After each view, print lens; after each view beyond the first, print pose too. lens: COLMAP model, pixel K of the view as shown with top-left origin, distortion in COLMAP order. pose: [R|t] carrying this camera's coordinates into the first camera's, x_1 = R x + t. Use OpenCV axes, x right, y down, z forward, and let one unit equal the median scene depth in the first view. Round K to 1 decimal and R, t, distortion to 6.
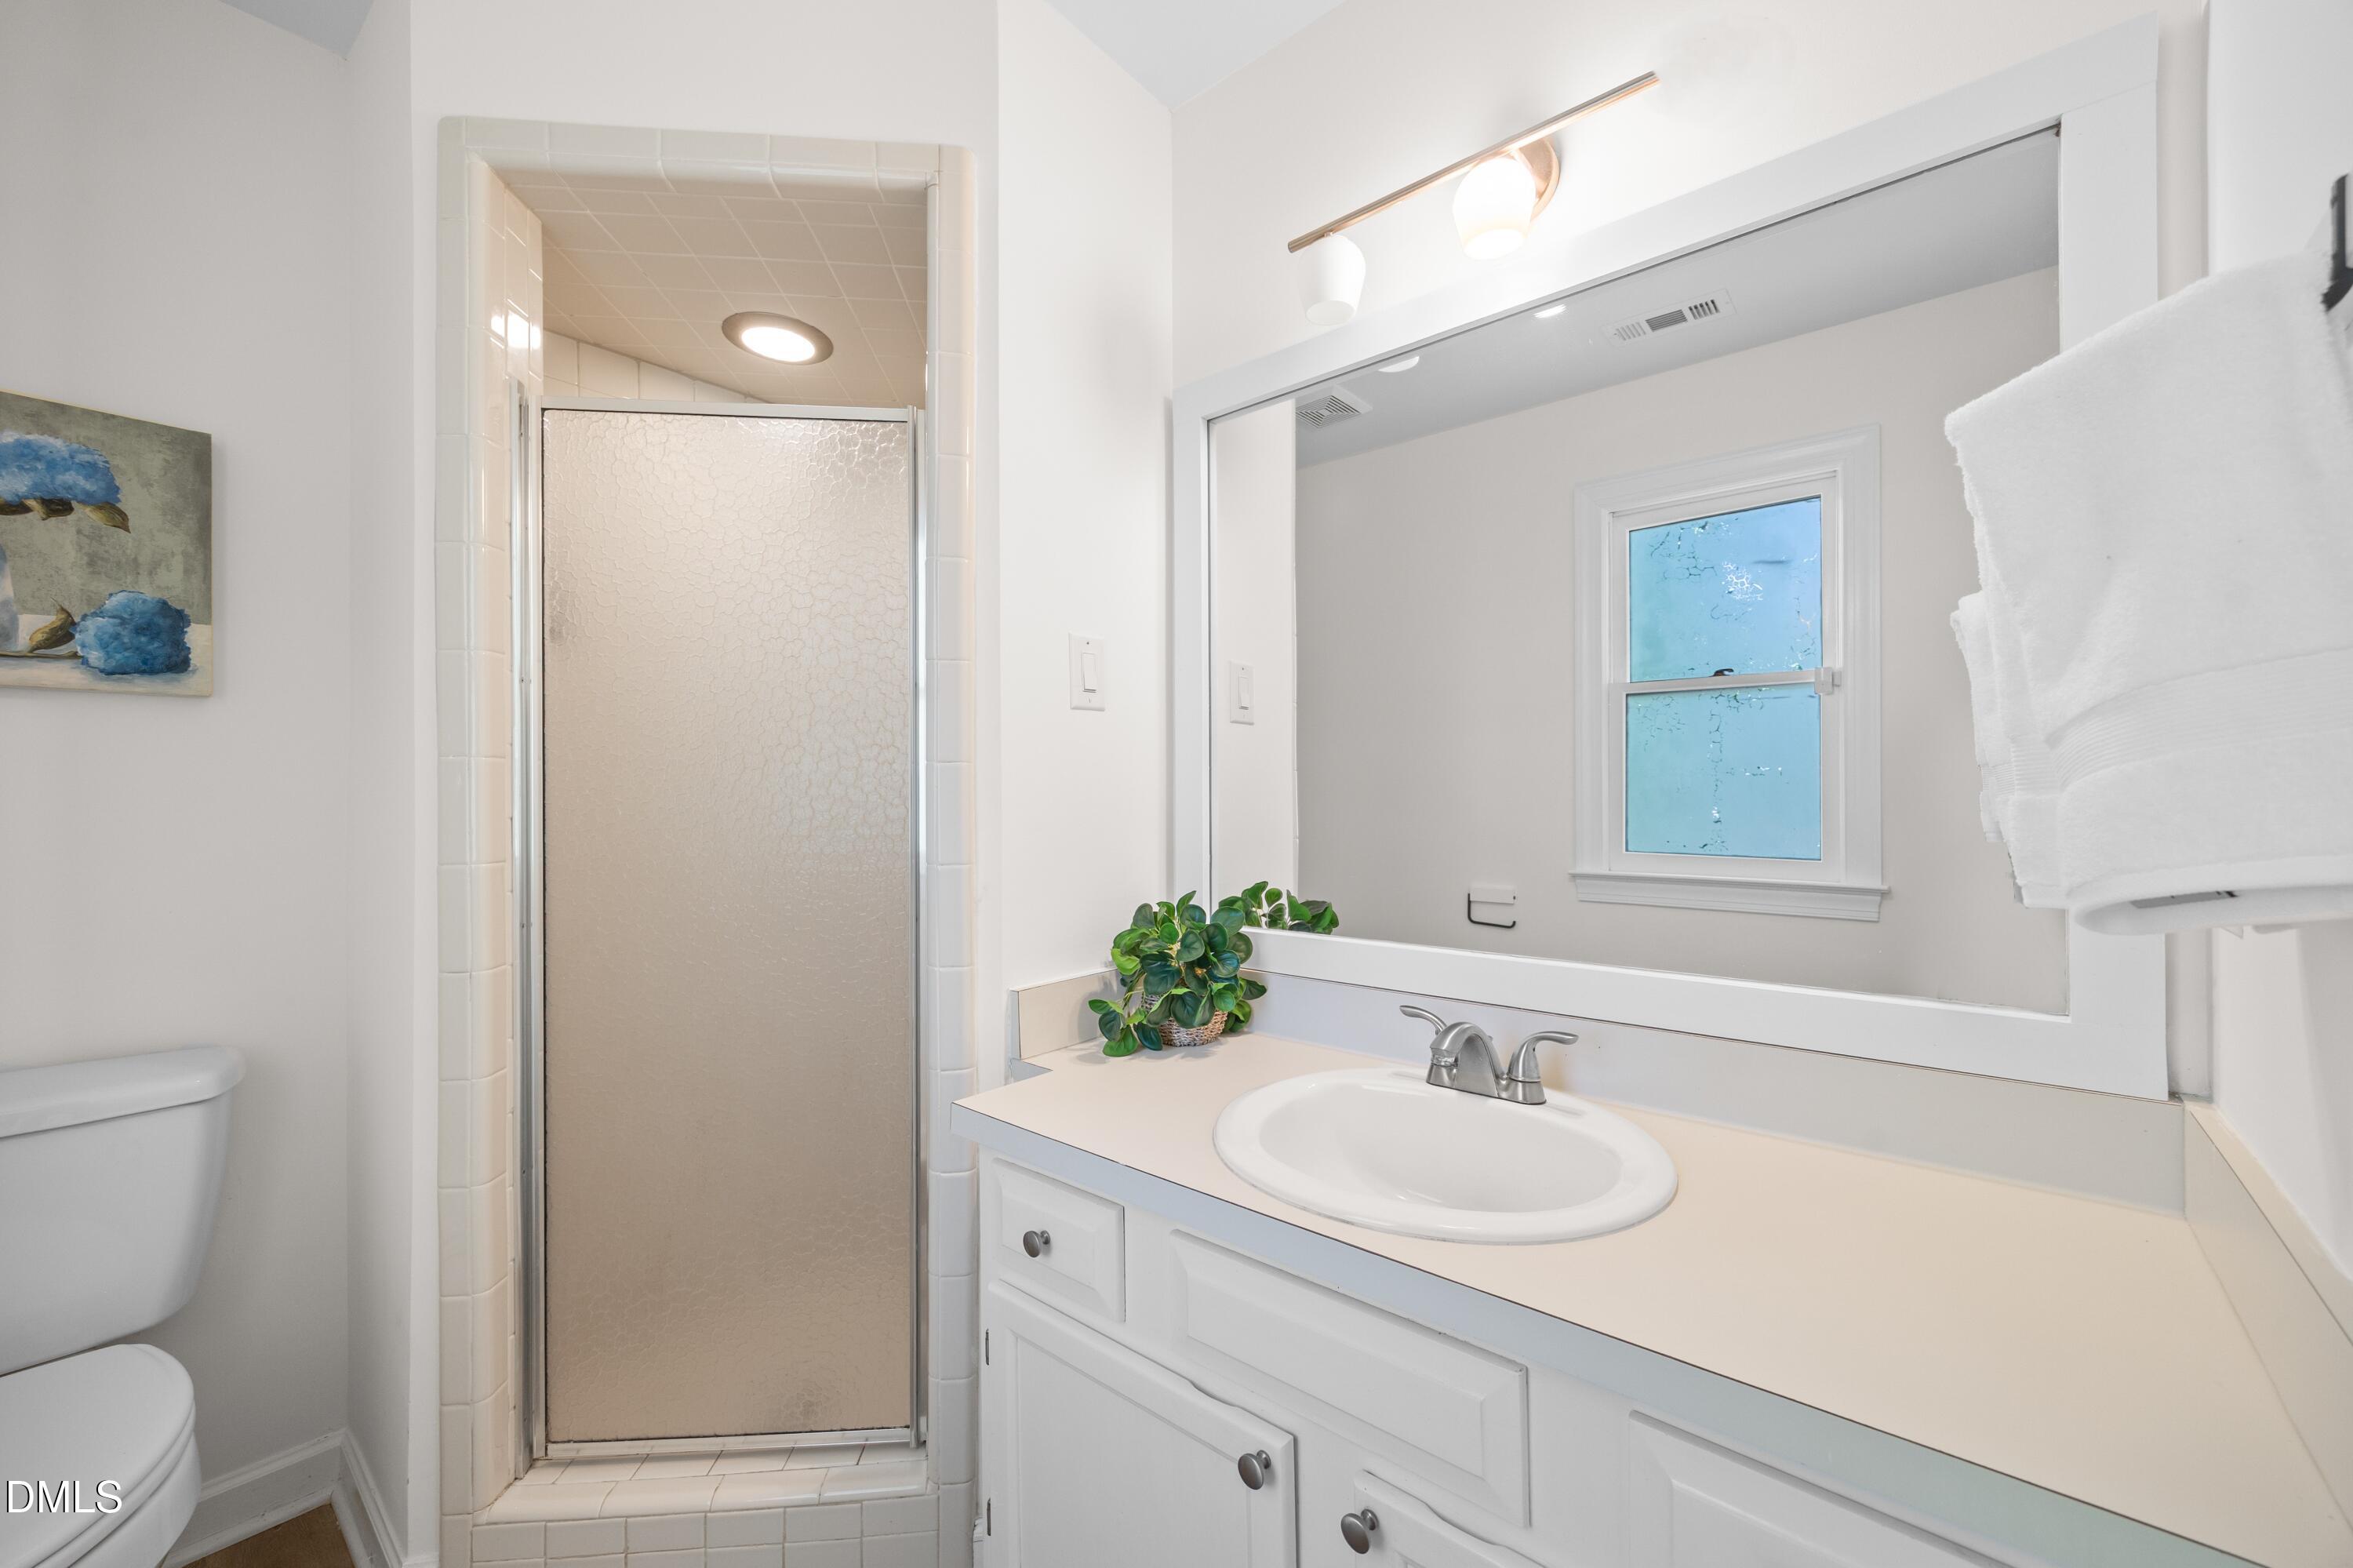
lens RADIAL K [[900.7, 0, 1180.8], [0, 900.7, 783.9], [0, 0, 1]] dist [0.000497, 0.000326]
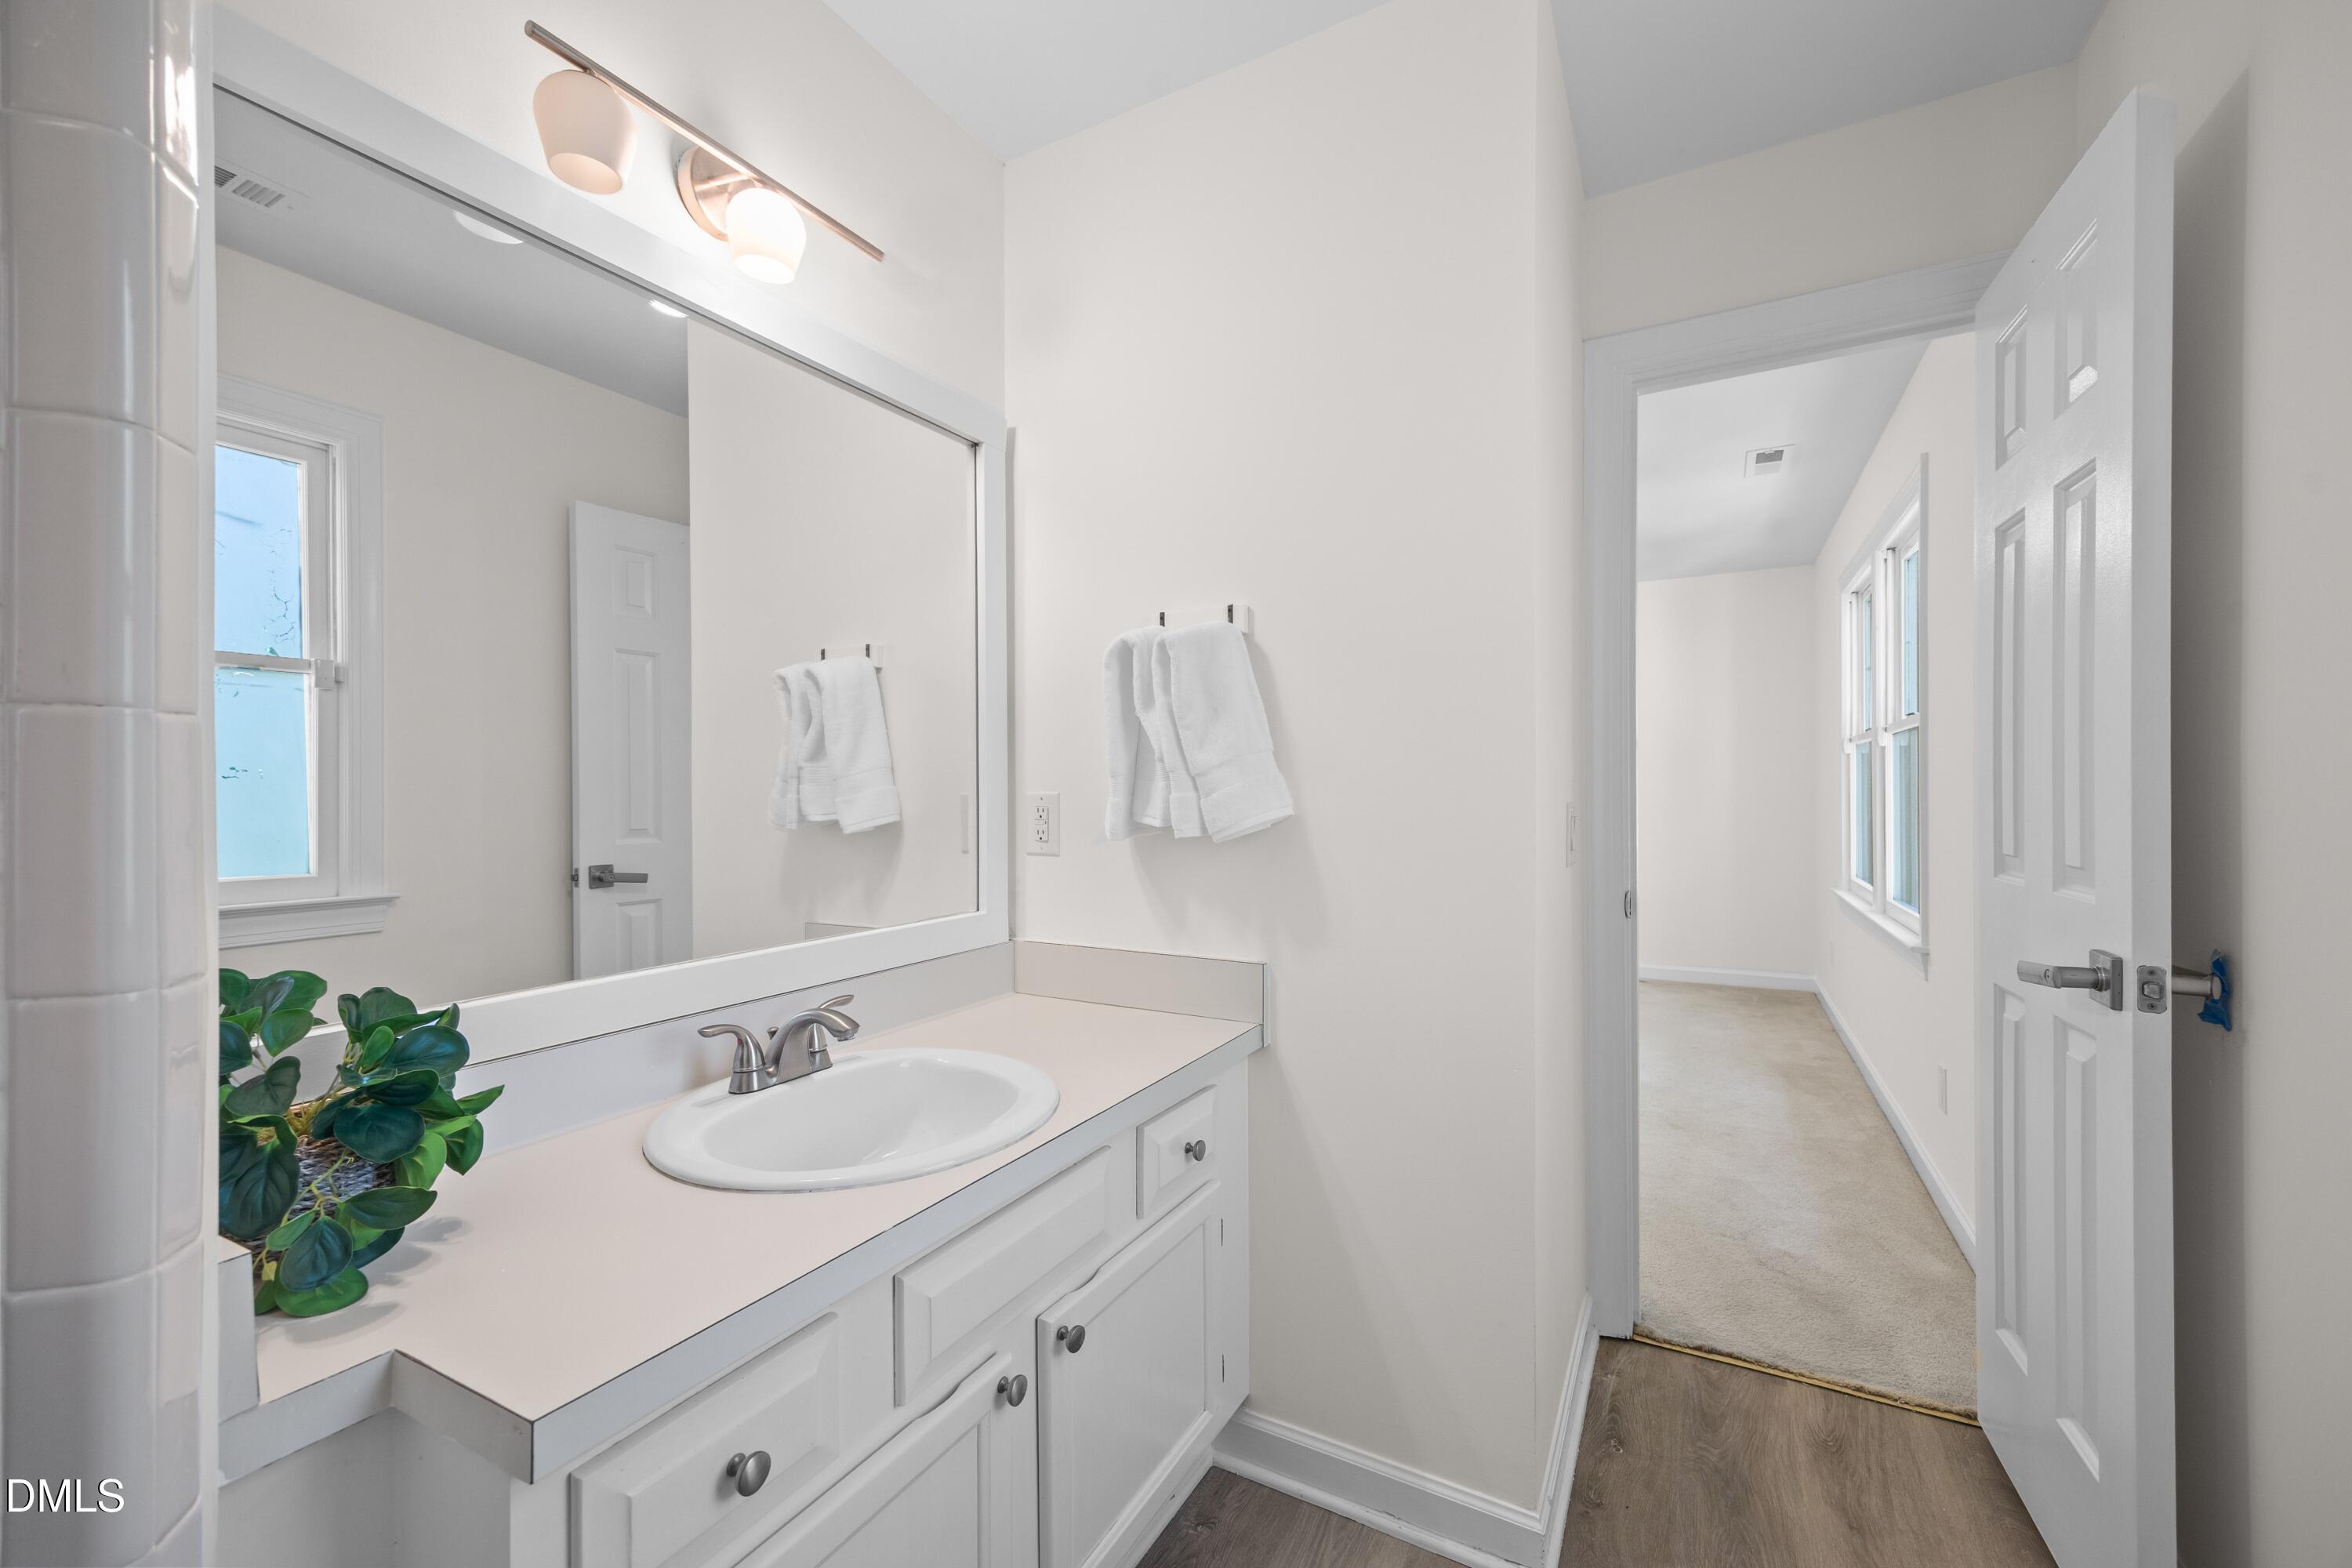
lens RADIAL K [[900.2, 0, 1180.3], [0, 900.2, 783.9], [0, 0, 1]] dist [0.000497, 0.000326]
pose [[-0.175487, 0.013821, 0.984385, -0.750305], [-0.003330, 0.999887, -0.014632, 0.012458], [-0.984476, -0.005845, -0.175421, 0.696949]]
